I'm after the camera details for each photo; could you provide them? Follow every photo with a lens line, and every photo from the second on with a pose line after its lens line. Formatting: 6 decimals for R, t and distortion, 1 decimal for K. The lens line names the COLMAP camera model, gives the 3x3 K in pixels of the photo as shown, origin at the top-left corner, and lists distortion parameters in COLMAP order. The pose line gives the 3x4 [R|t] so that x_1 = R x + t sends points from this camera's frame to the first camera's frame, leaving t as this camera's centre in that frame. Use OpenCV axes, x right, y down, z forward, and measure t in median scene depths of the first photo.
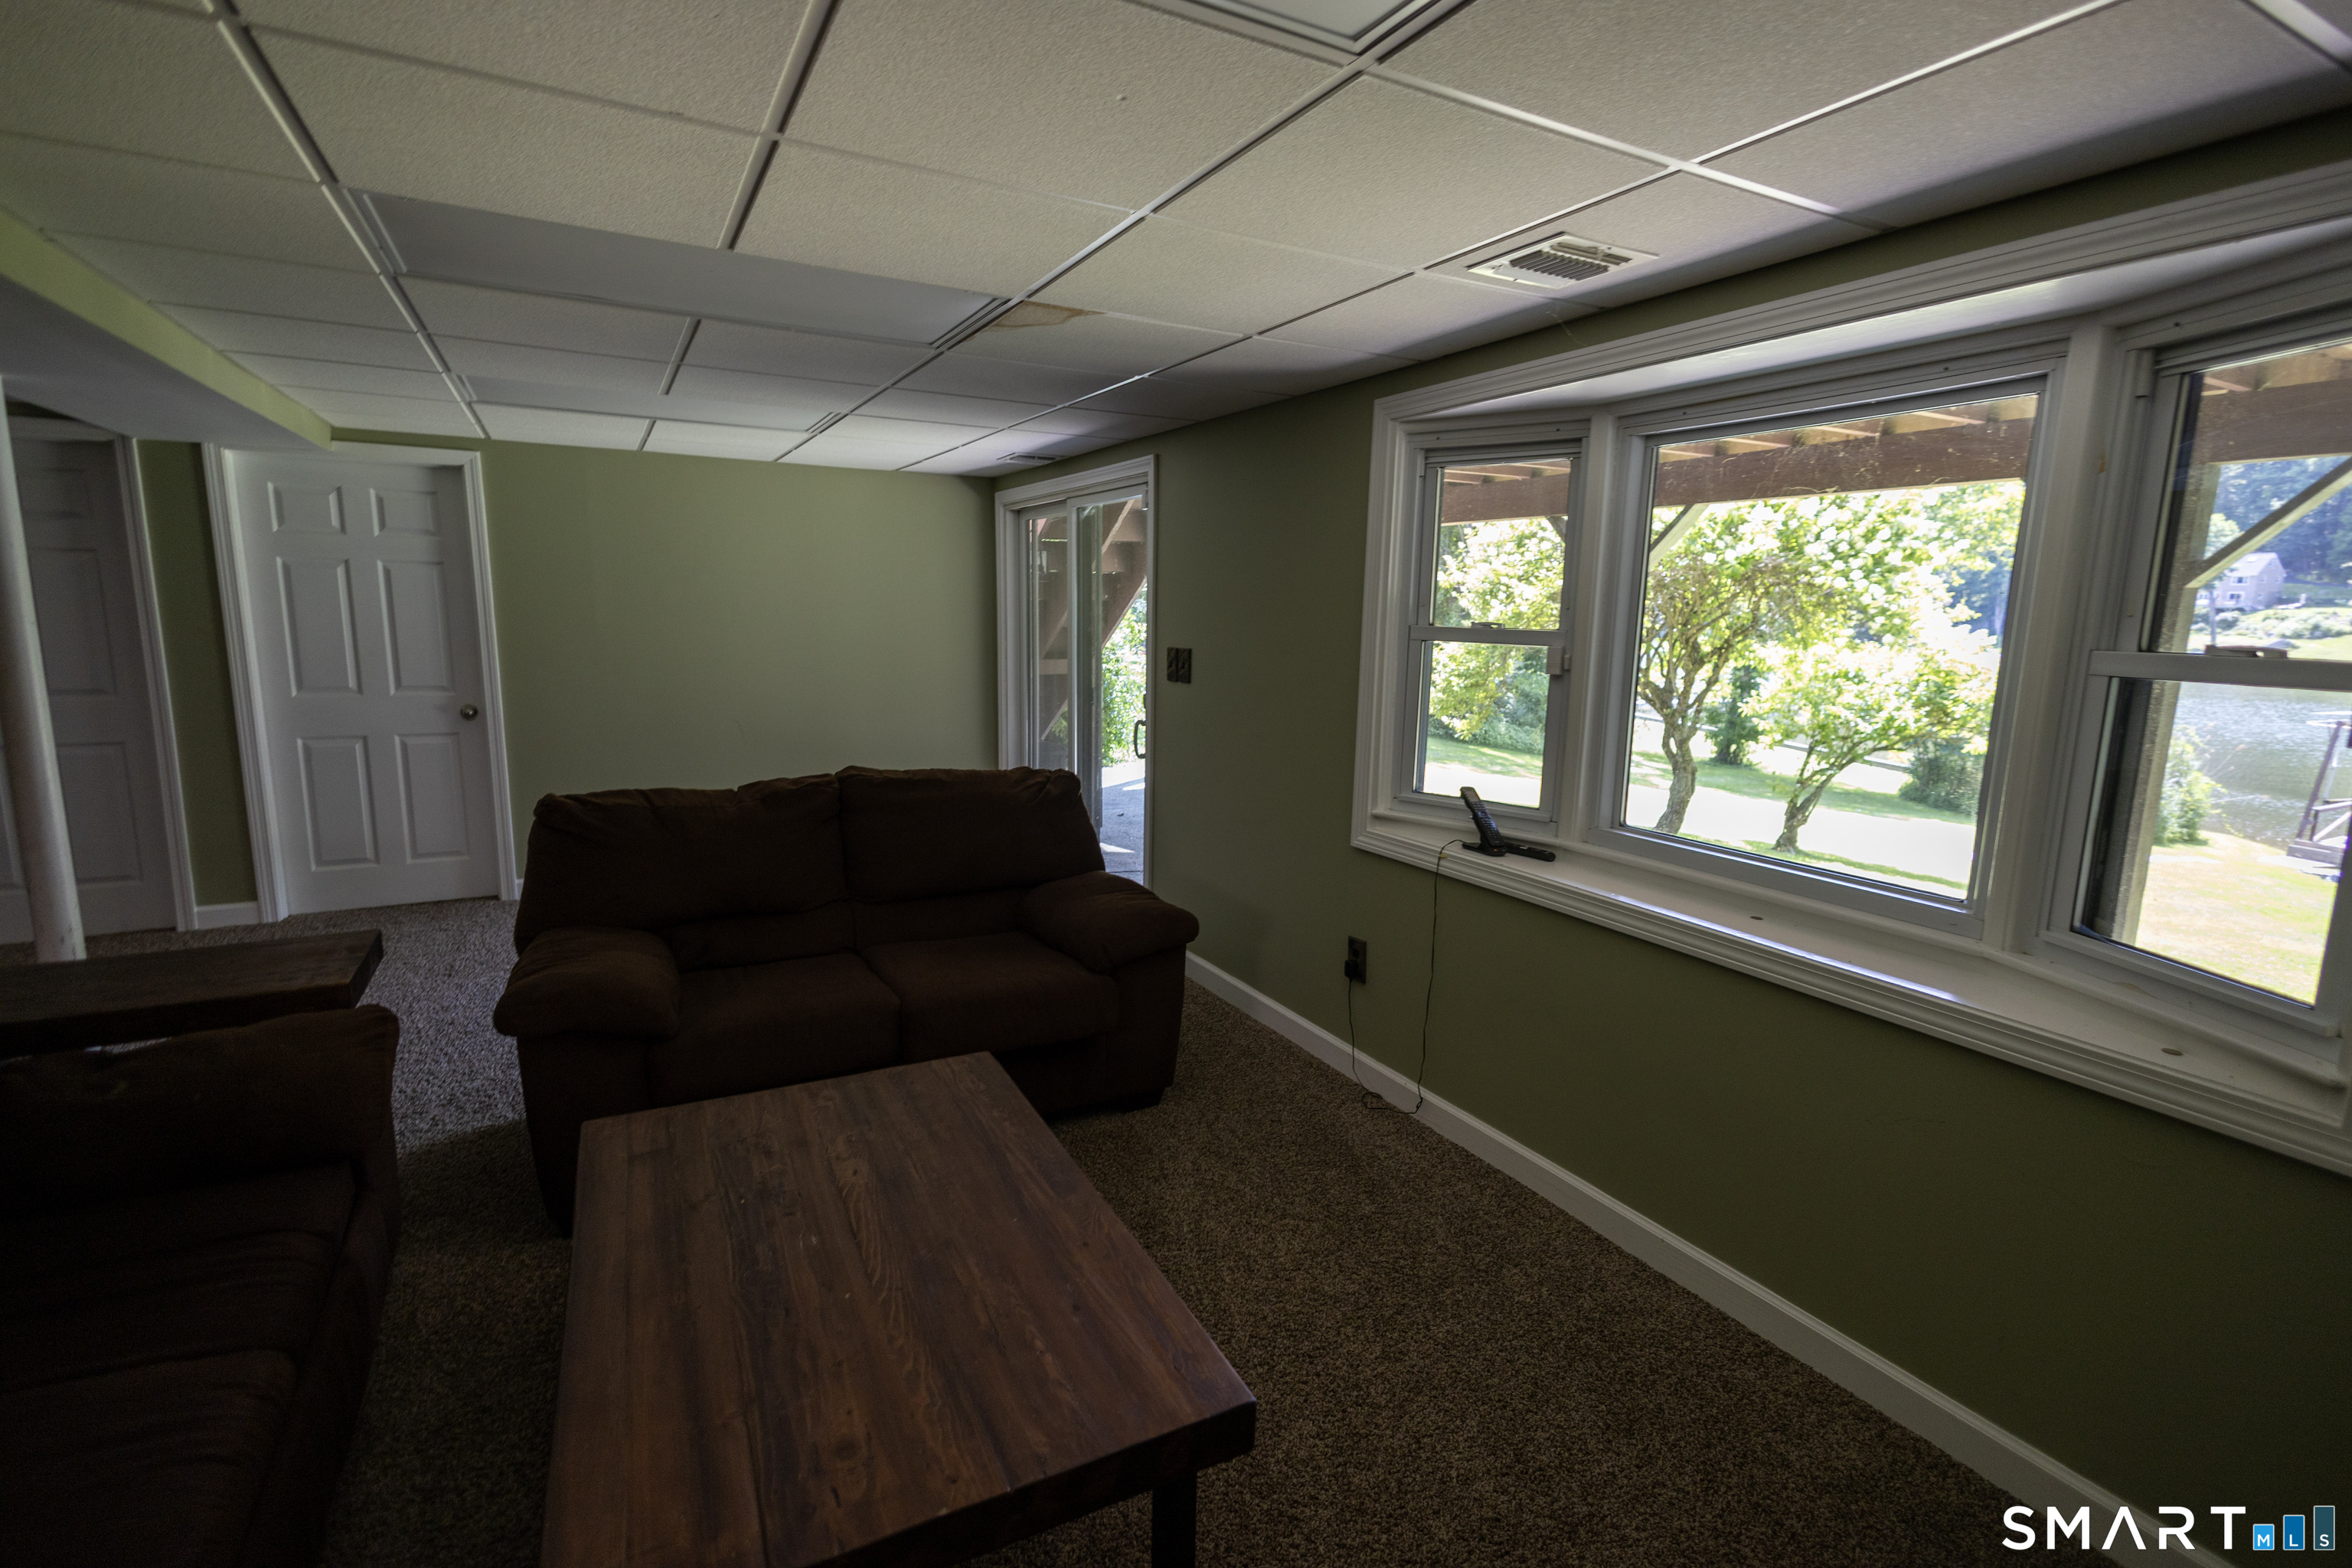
lens RADIAL K [[1098.3, 0, 1176.0], [0, 1098.3, 784.0], [0, 0, 1]] dist [-0.000076, 0.000034]
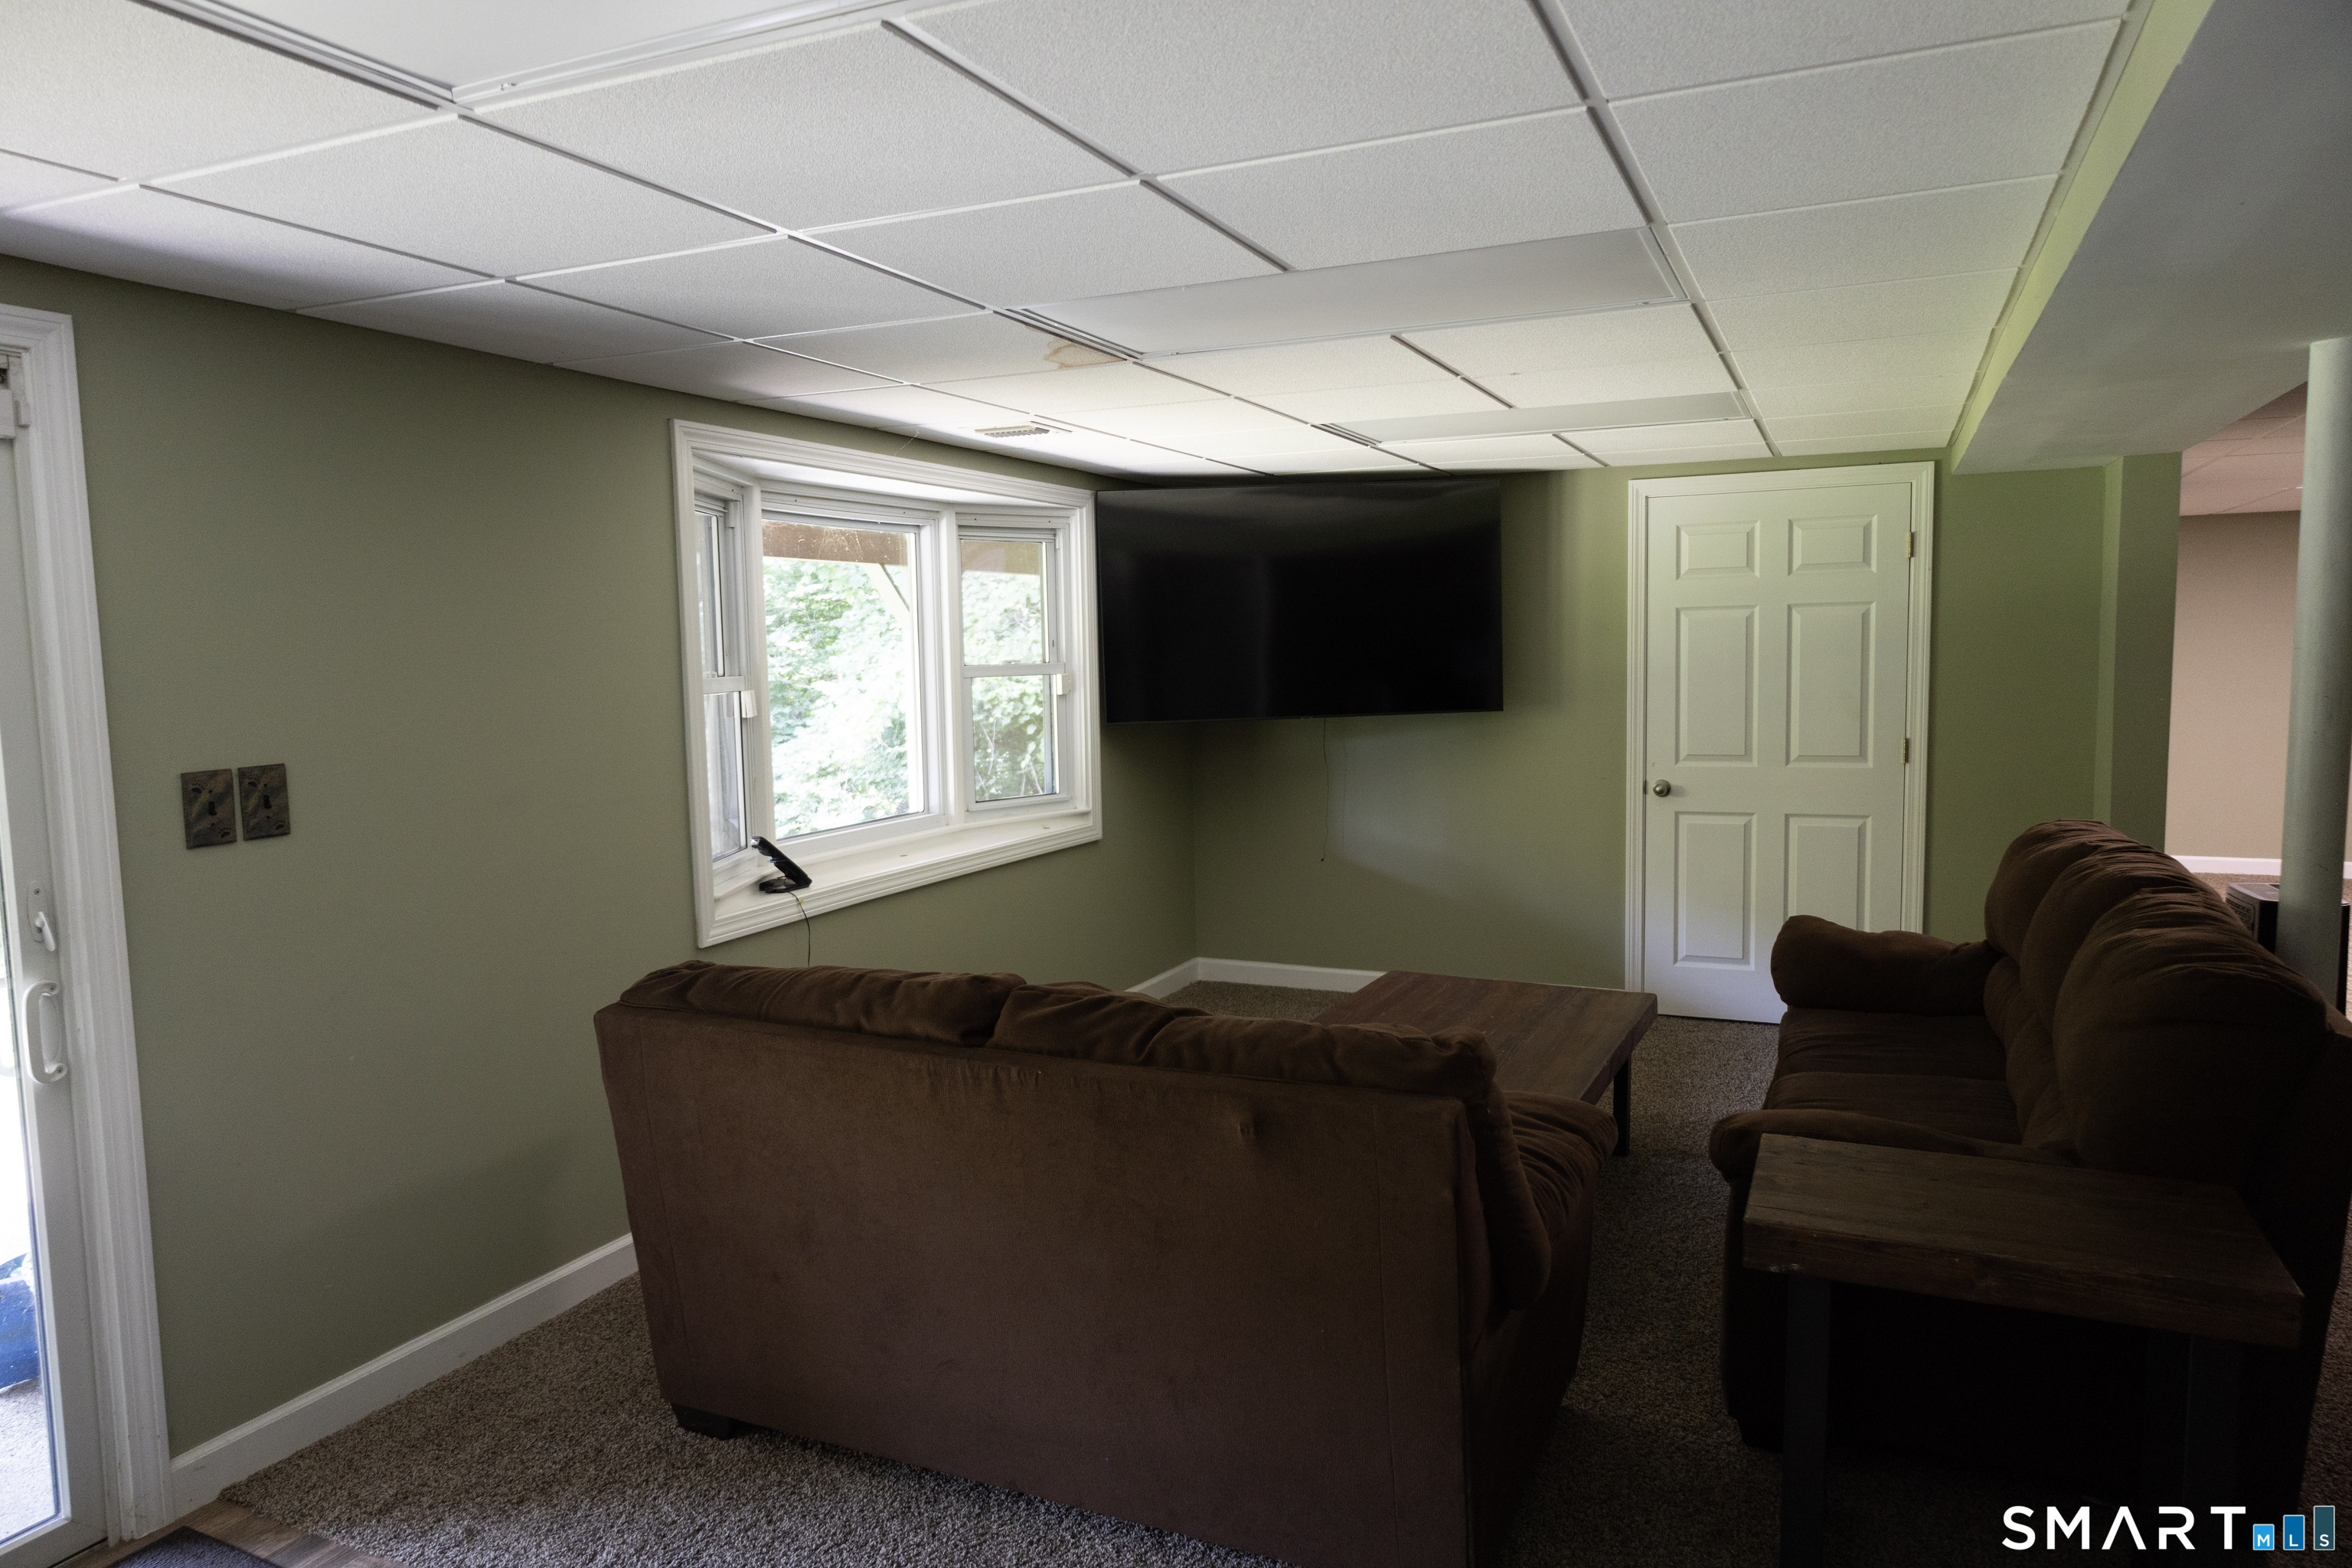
lens RADIAL K [[1523.6, 0, 1176.0], [0, 1523.6, 784.0], [0, 0, 1]] dist [-0.004975, -0.002130]
pose [[-0.609362, -0.079810, 0.788865, -0.763471], [0.134537, 0.970087, 0.202068, -0.197854], [-0.781395, 0.229265, -0.580397, 1.085708]]
